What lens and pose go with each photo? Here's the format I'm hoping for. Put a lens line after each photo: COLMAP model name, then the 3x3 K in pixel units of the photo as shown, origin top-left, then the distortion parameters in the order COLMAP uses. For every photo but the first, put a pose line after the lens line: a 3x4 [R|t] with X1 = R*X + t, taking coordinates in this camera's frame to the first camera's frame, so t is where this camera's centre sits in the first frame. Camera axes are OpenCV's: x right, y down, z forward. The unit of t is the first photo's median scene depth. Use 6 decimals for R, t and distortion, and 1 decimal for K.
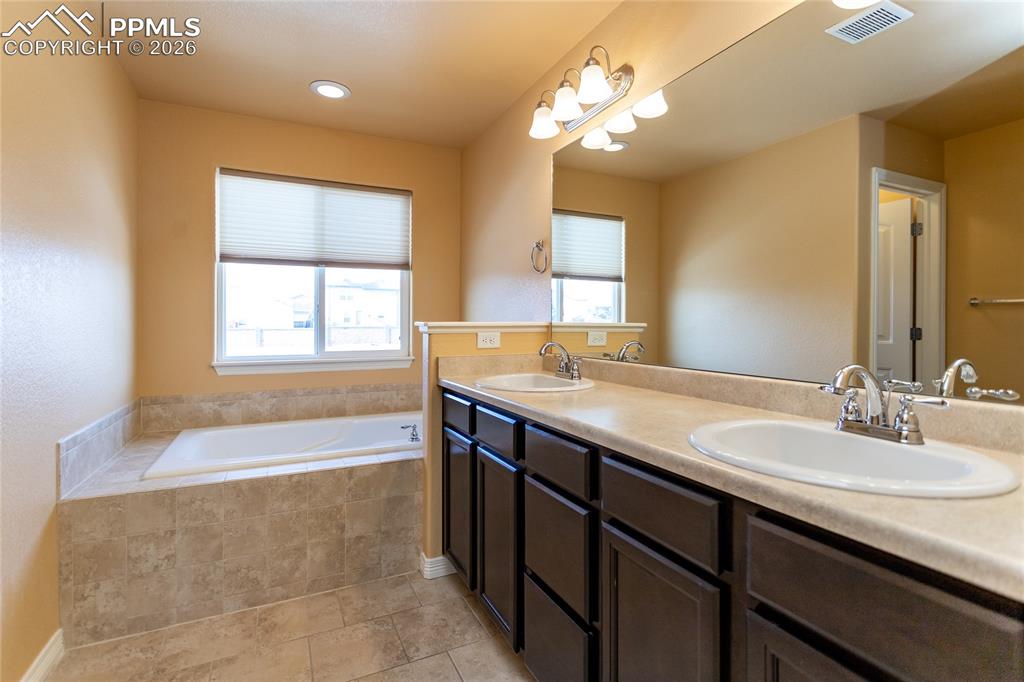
lens RADIAL K [[490.4, 0, 501.9], [0, 490.4, 309.9], [0, 0, 1]] dist [-0.000999, 0.001494]
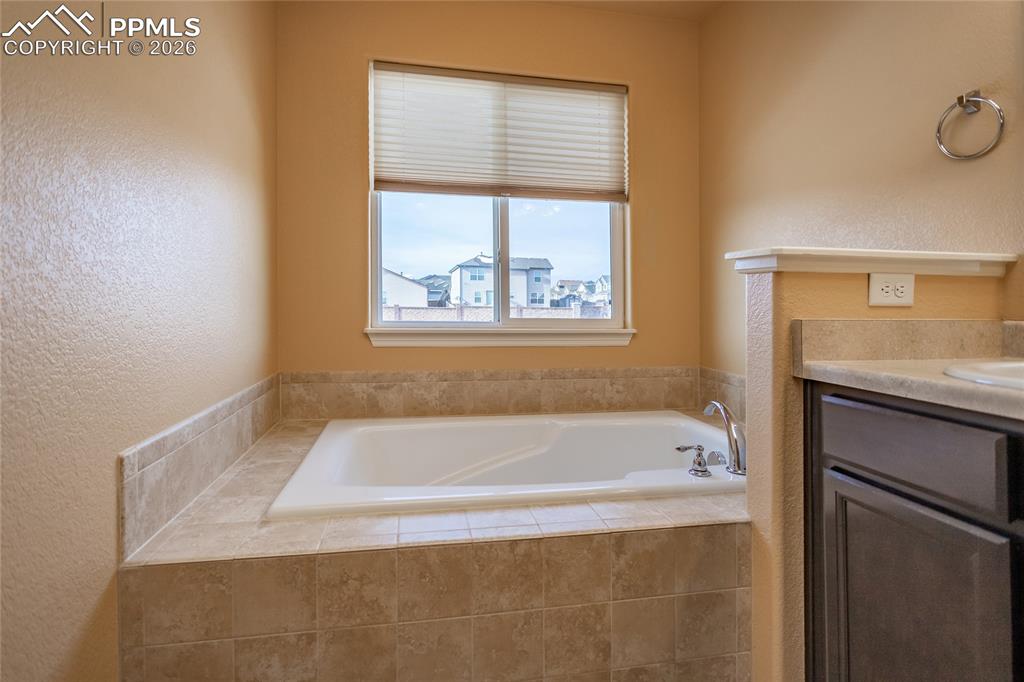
lens RADIAL K [[490.4, 0, 493.9], [0, 490.4, 309.5], [0, 0, 1]] dist [-0.000999, 0.001494]
pose [[0.966431, 0.013230, -0.256584, -0.293051], [-0.004774, 0.999426, 0.033552, 0.071436], [0.256880, -0.031201, 0.965939, 0.461896]]
